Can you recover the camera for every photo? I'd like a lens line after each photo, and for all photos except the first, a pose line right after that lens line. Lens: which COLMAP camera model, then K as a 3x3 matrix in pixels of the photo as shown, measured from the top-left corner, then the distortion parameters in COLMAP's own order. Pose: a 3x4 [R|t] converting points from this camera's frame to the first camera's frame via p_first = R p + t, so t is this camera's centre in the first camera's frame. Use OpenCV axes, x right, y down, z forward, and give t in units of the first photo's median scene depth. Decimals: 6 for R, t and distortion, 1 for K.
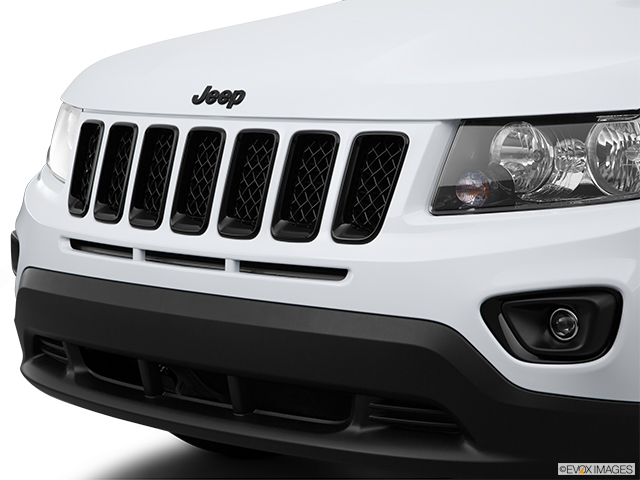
lens RADIAL K [[1647.7, 0, 320.0], [0, 1647.7, 240.0], [0, 0, 1]] dist [0.398819, 0.000422]
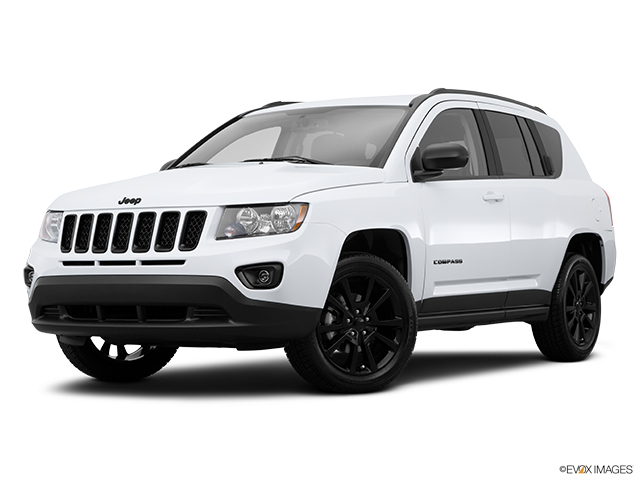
lens RADIAL K [[1436.4, 0, 320.0], [0, 1436.4, 240.0], [0, 0, 1]] dist [0.298739, -0.035493]
pose [[0.982800, -0.001653, 0.184665, -0.199435], [0.025134, 0.991853, -0.124886, 0.281500], [-0.182954, 0.127379, 0.974835, -1.329750]]
